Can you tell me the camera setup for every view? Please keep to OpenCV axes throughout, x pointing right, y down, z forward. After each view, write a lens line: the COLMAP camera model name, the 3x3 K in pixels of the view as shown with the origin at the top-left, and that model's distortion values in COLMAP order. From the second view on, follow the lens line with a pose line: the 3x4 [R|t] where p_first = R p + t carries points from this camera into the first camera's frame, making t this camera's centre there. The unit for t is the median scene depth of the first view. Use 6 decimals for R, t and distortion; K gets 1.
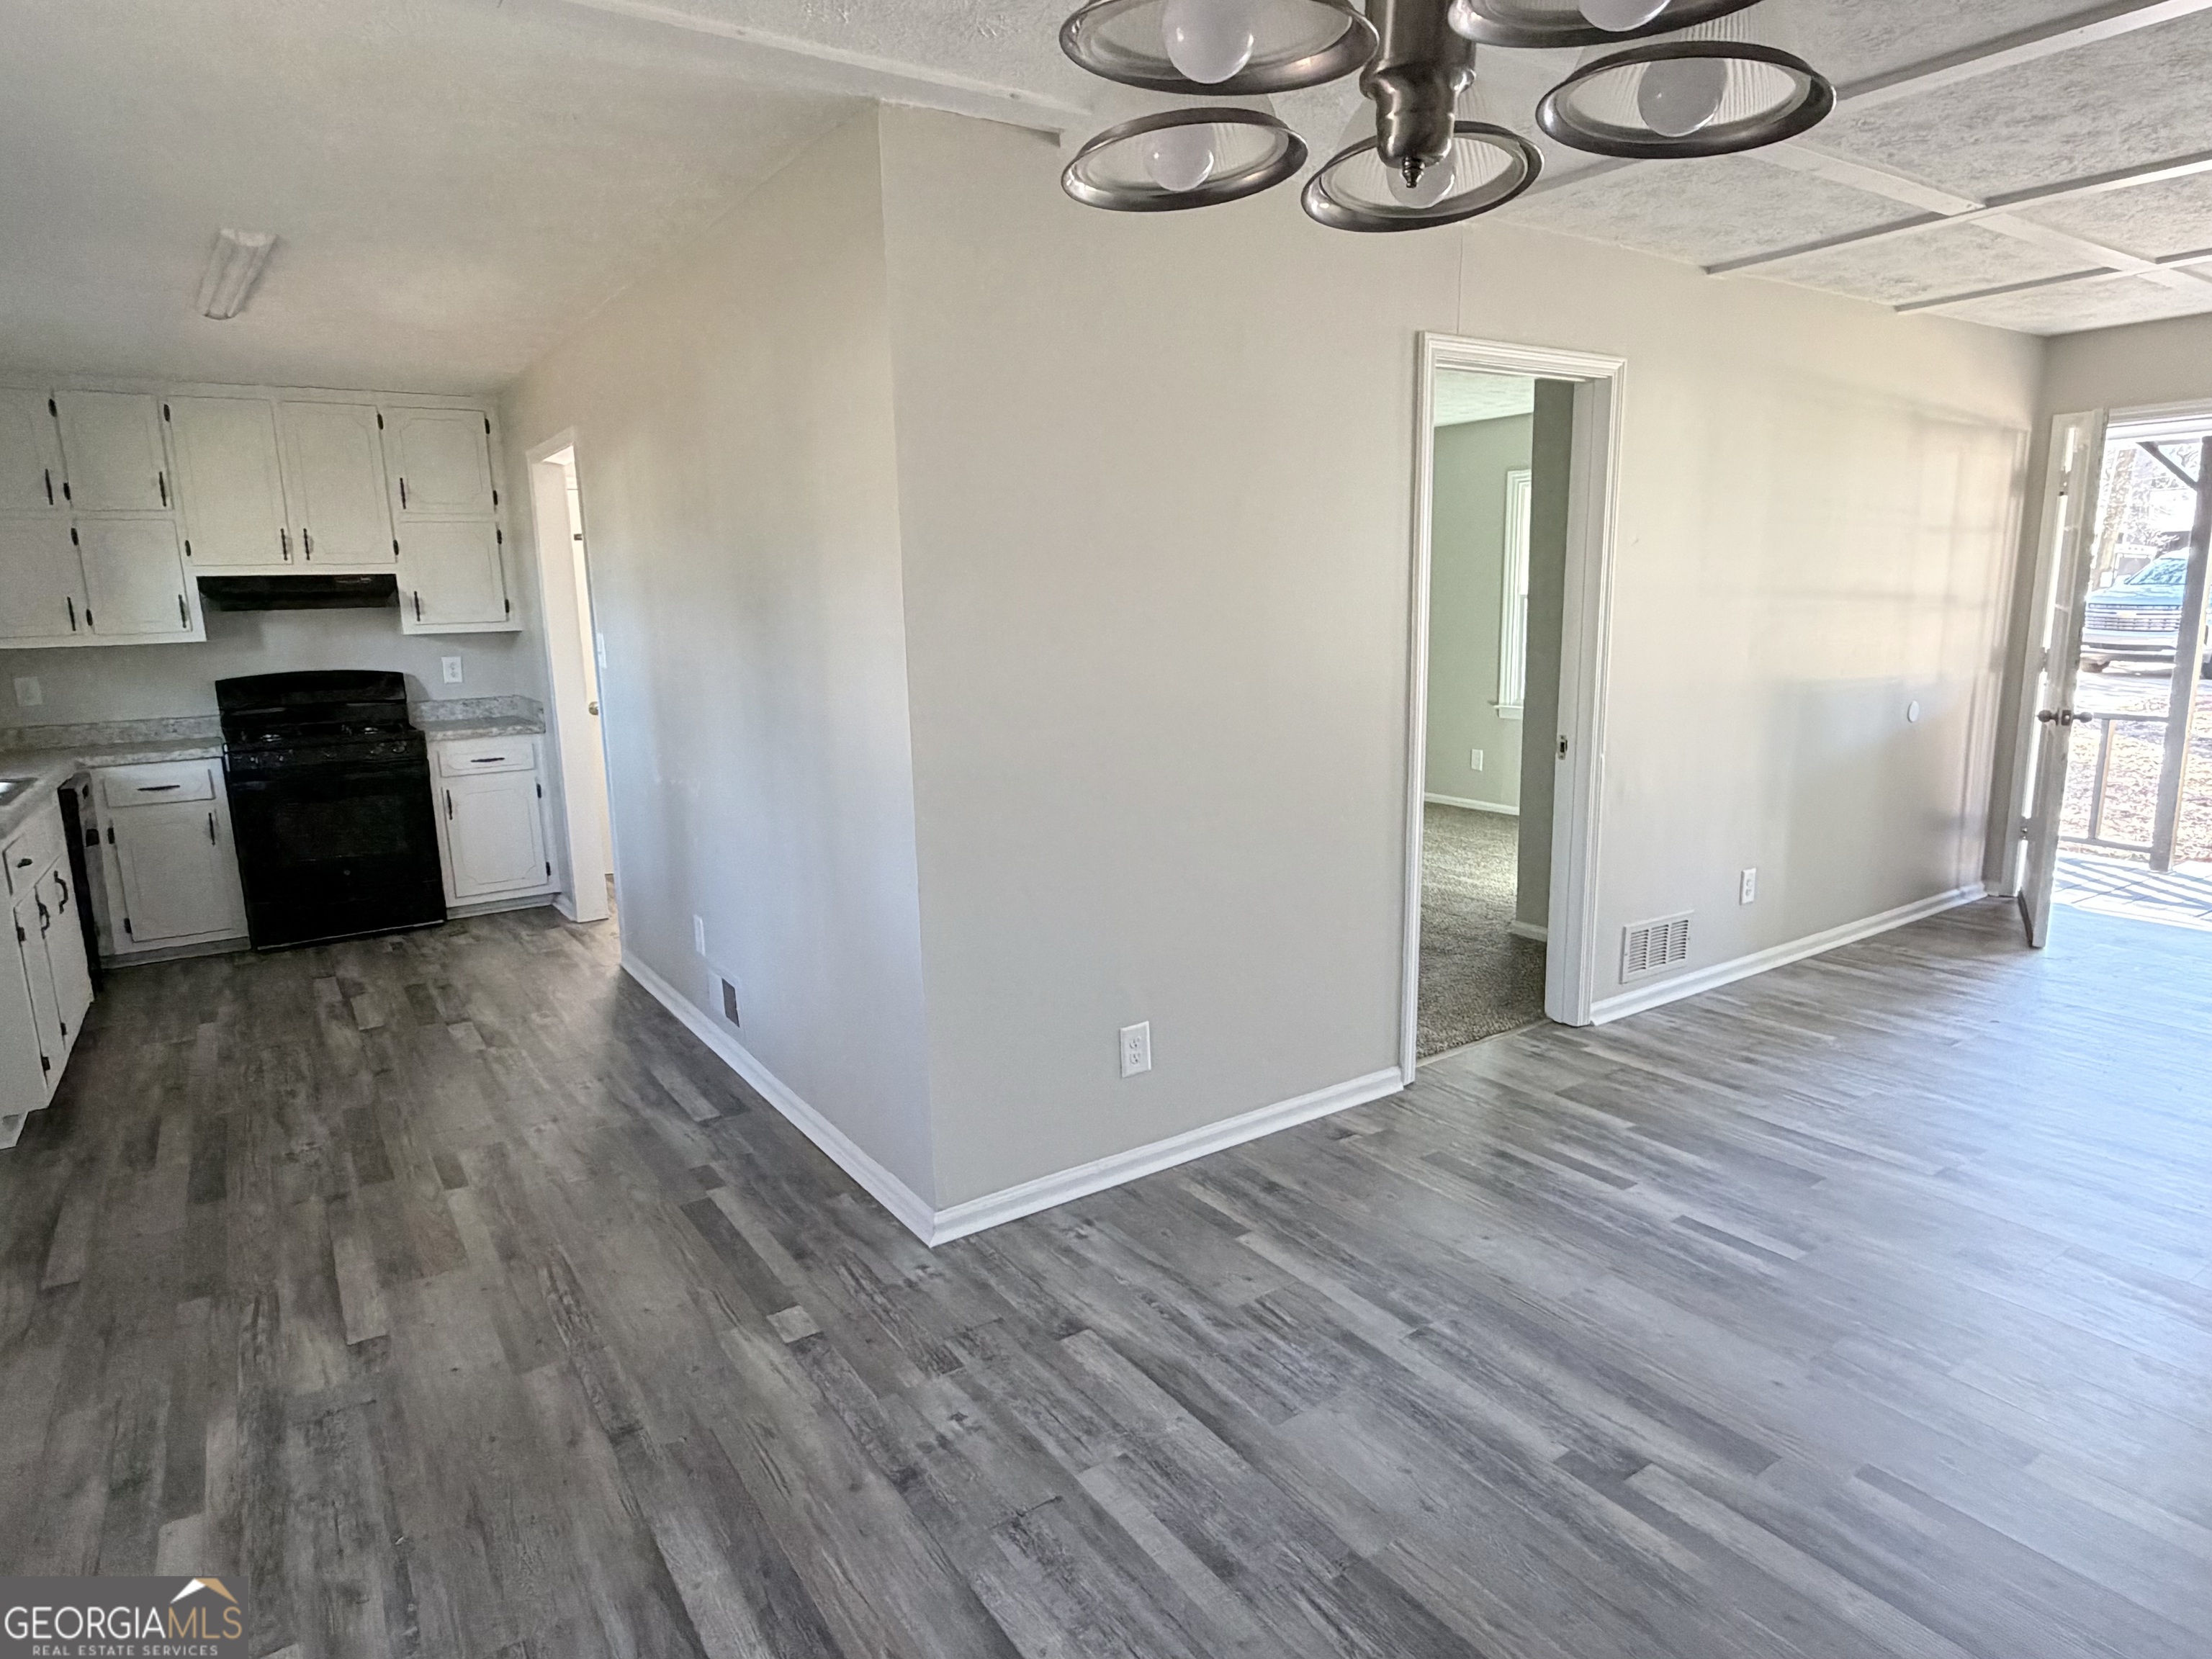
lens RADIAL K [[1278.5, 0, 1106.0], [0, 1278.5, 829.5], [0, 0, 1]] dist [-0.004046, -0.002546]
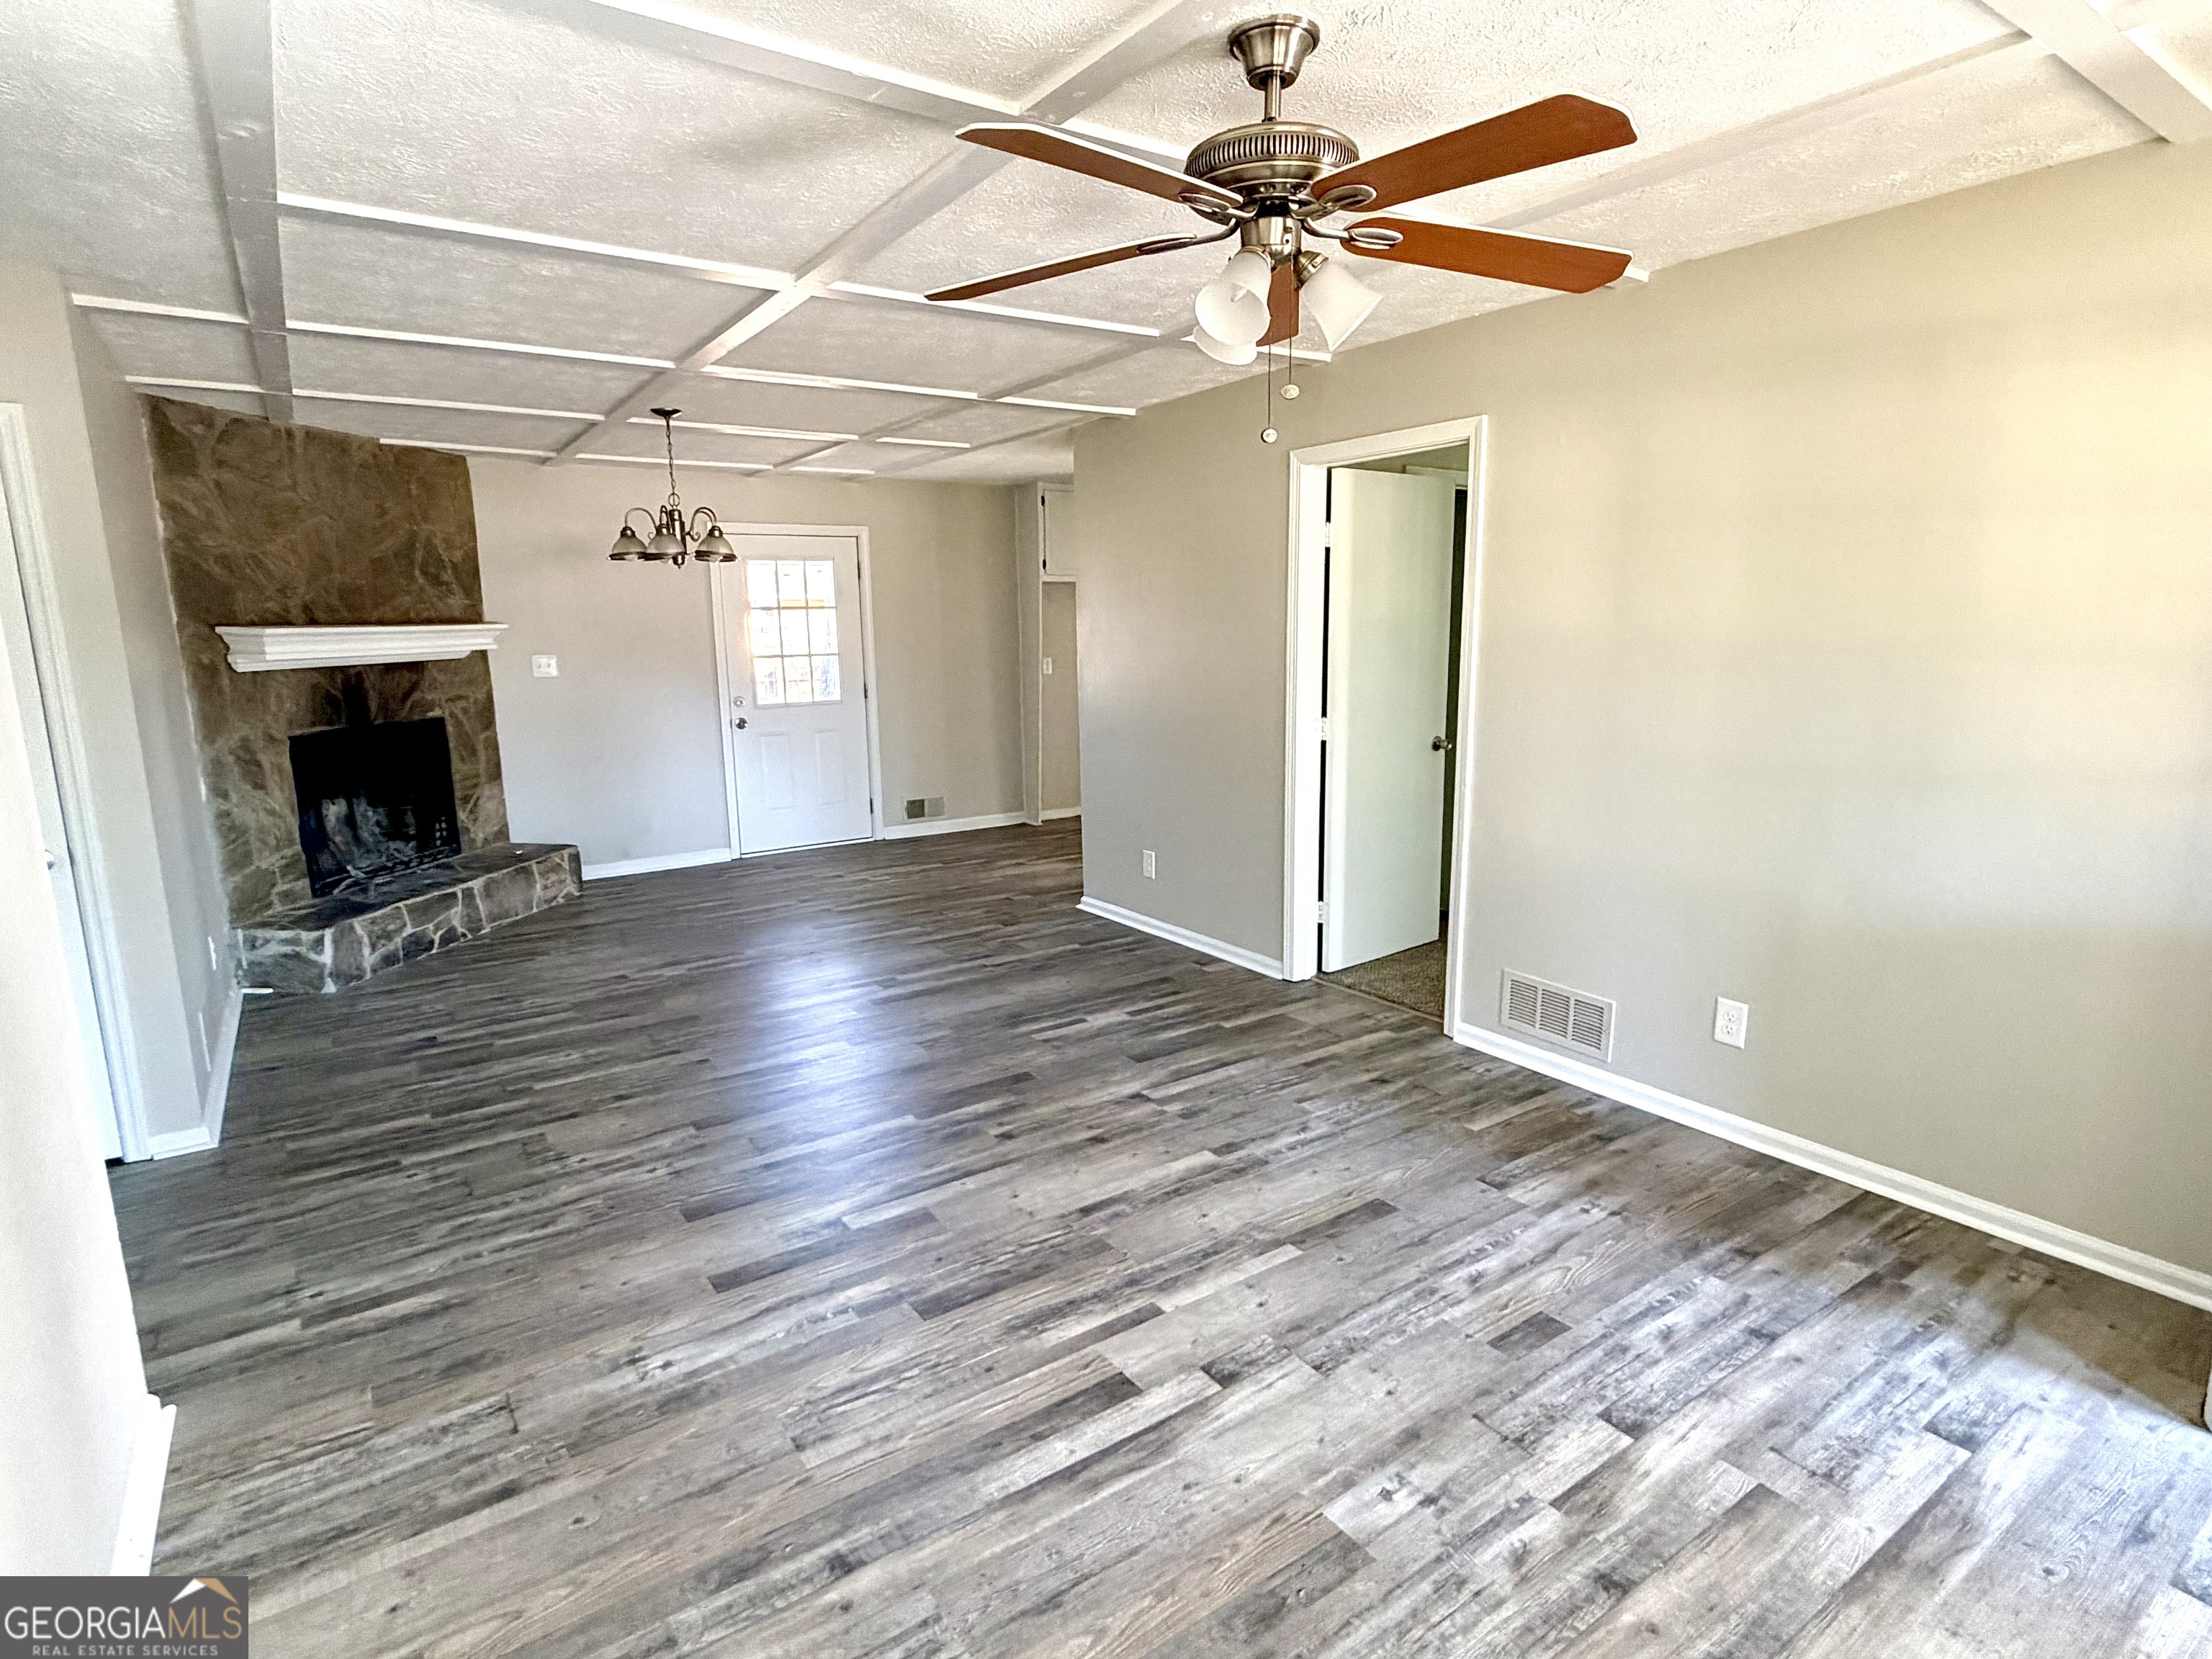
lens RADIAL K [[1151.3, 0, 1106.0], [0, 1151.3, 829.5], [0, 0, 1]] dist [-0.000602, -0.000274]
pose [[0.014412, 0.202227, -0.979233, 1.740990], [-0.170447, 0.965497, 0.196882, -0.212313], [0.985261, 0.164070, 0.048384, 0.862998]]
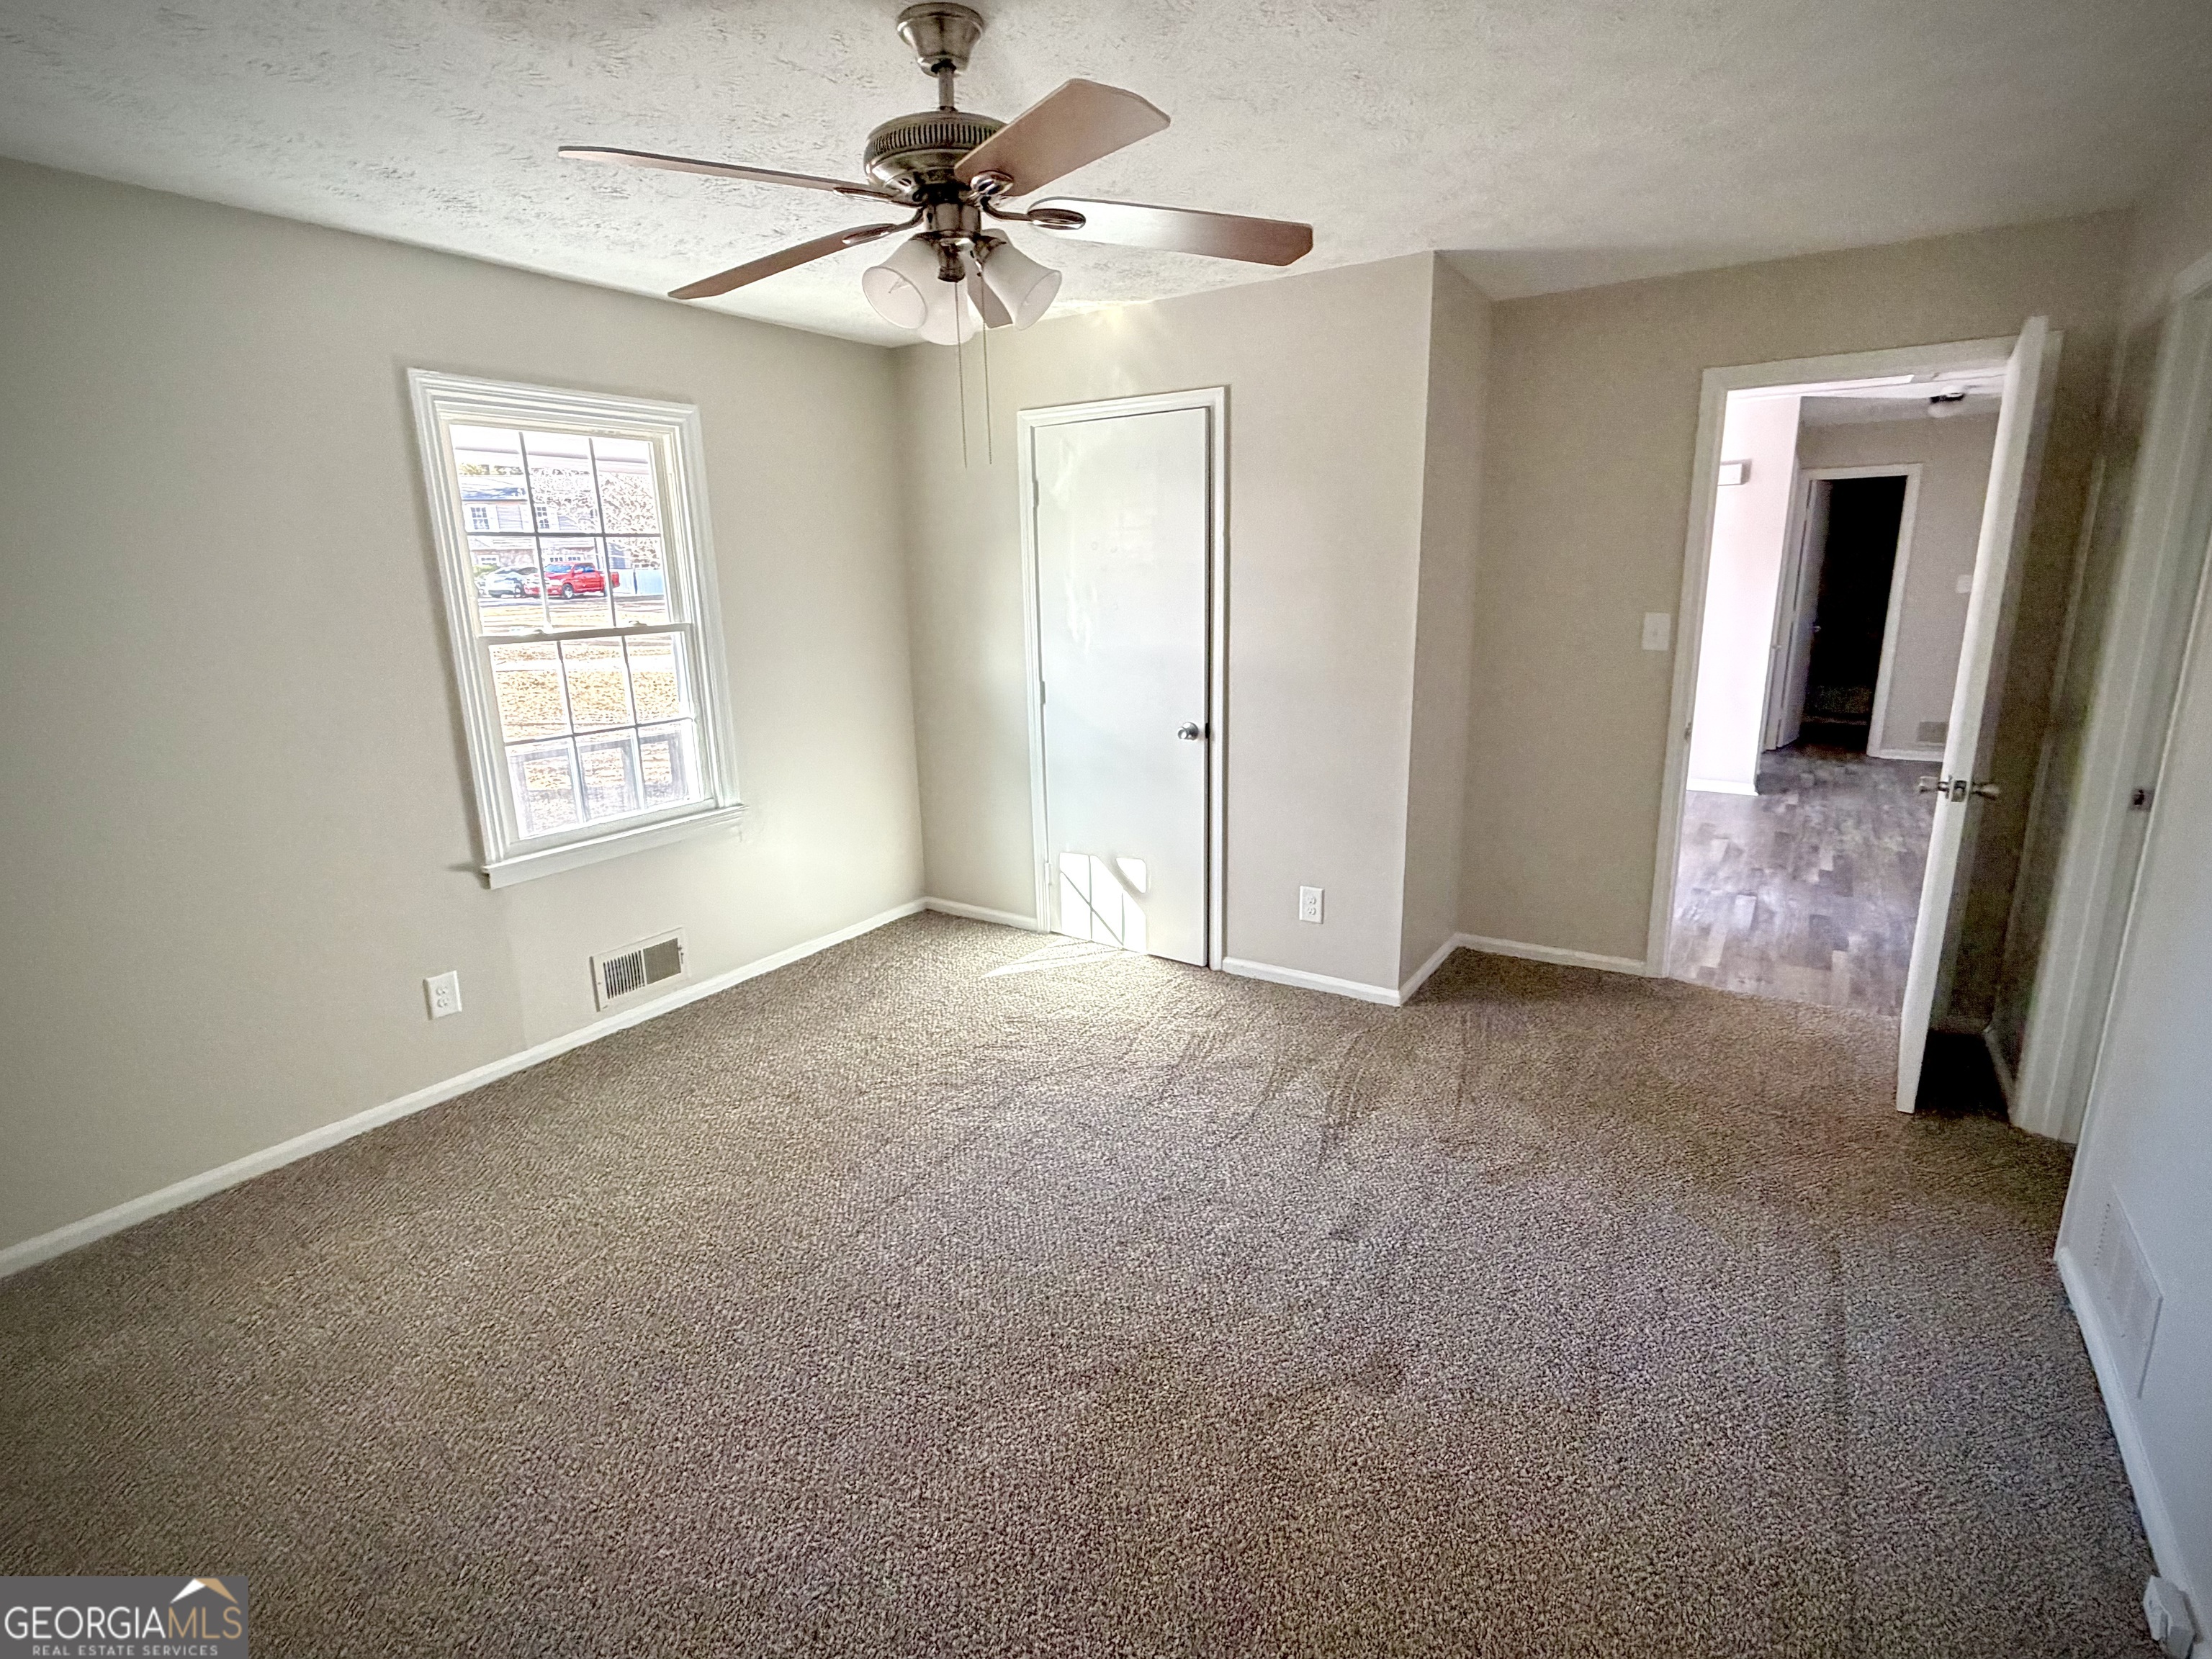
lens RADIAL K [[1061.7, 0, 1106.0], [0, 1061.7, 829.5], [0, 0, 1]] dist [-0.000349, -0.000048]
pose [[-0.385787, -0.190697, 0.902665, -0.363747], [0.199952, 0.937868, 0.283590, -0.449010], [-0.900660, 0.289895, -0.323687, 2.321996]]
